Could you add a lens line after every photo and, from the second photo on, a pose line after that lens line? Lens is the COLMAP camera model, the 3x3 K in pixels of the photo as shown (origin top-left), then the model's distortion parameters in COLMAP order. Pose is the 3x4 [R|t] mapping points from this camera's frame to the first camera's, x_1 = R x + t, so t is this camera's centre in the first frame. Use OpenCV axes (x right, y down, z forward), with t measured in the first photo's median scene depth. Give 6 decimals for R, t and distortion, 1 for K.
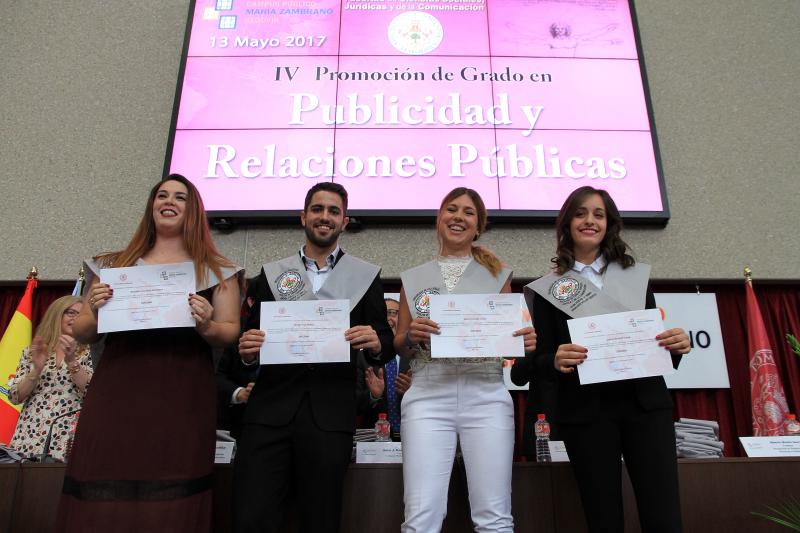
lens RADIAL K [[536.1, 0, 400.0], [0, 536.1, 266.5], [0, 0, 1]] dist [-0.111788, 0.069032]
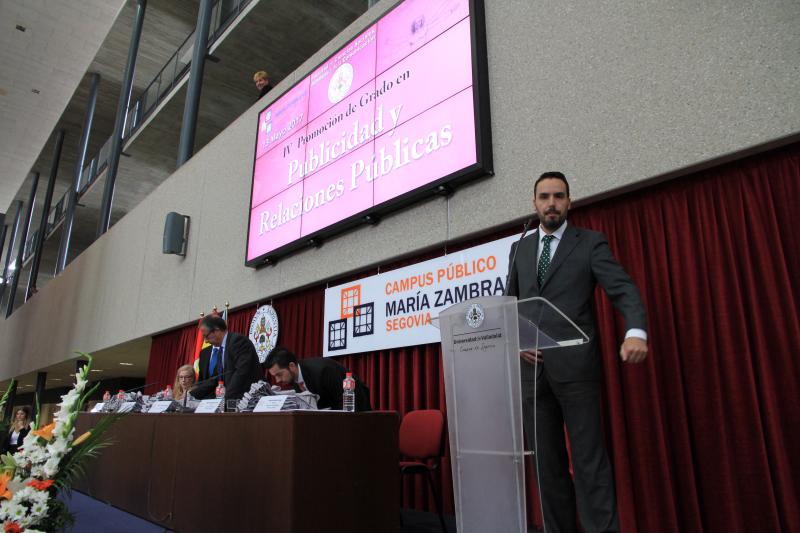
lens RADIAL K [[536.1, 0, 400.0], [0, 536.1, 266.5], [0, 0, 1]] dist [-0.111788, 0.069032]
pose [[0.688367, -0.197160, -0.698054, 1.026443], [0.205167, 0.975975, -0.073337, 0.126001], [0.695742, -0.092735, 0.712280, 0.152675]]
